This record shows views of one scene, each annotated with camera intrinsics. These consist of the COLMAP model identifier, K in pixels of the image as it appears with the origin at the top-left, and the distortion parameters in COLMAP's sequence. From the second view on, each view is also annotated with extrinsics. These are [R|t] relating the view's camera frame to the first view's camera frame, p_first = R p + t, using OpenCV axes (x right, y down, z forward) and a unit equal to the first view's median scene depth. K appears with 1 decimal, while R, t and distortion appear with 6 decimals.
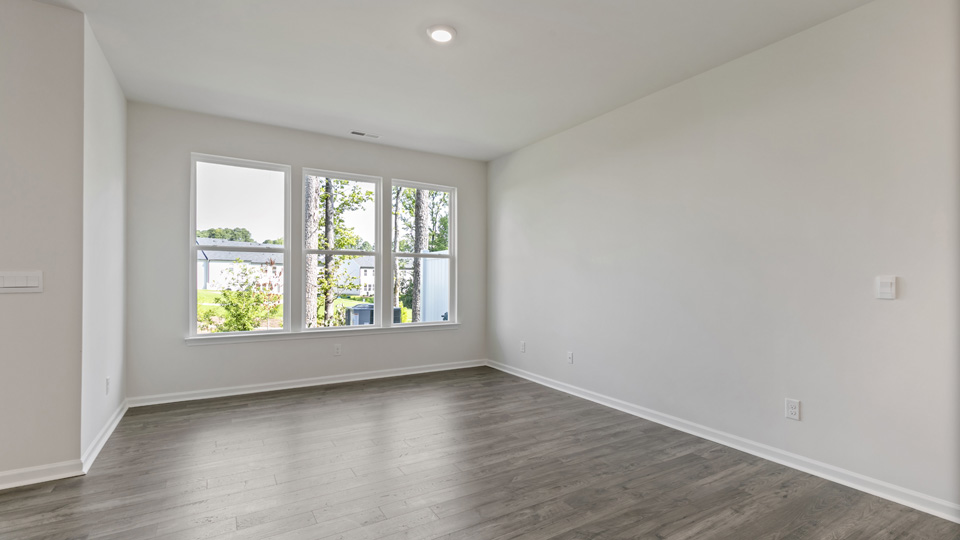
lens RADIAL K [[440.9, 0, 465.9], [0, 440.9, 274.8], [0, 0, 1]] dist [0.001012, -0.000094]
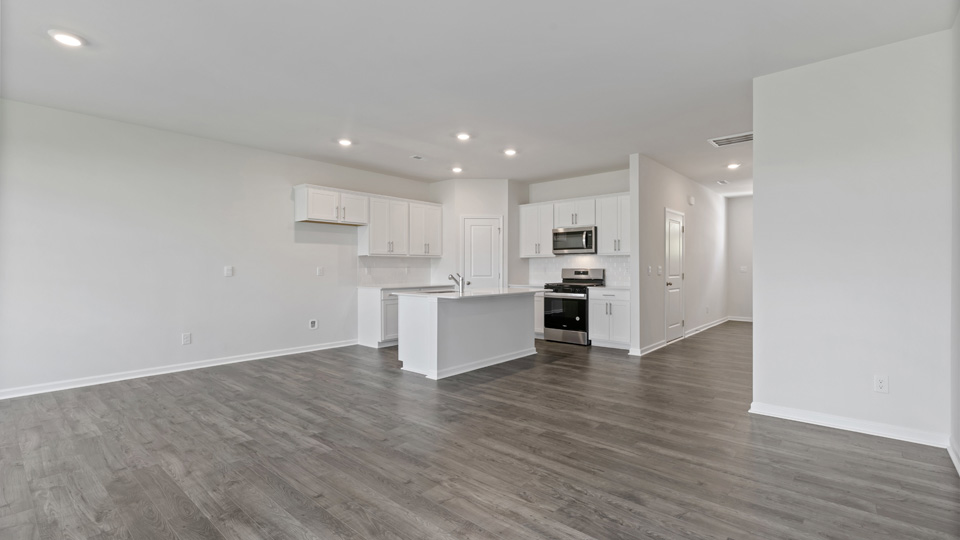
lens RADIAL K [[428.6, 0, 480.0], [0, 428.6, 270.0], [0, 0, 1]] dist [0.001161, -0.000085]
pose [[-0.329262, -0.014365, 0.944129, -0.657054], [-0.005786, 0.999896, 0.013196, -0.006919], [-0.944221, -0.001118, -0.329311, 0.200248]]
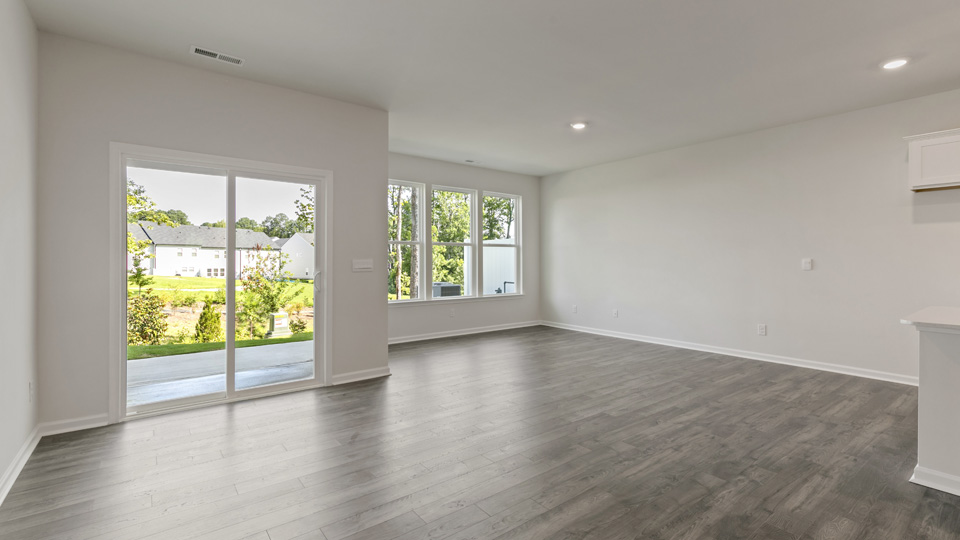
lens RADIAL K [[428.6, 0, 480.0], [0, 428.6, 270.0], [0, 0, 1]] dist [0.001161, -0.000085]
pose [[0.989099, -0.010716, 0.146859, -0.346448], [0.006584, 0.999569, 0.028596, -0.005106], [-0.147103, -0.027317, 0.988744, -0.307211]]
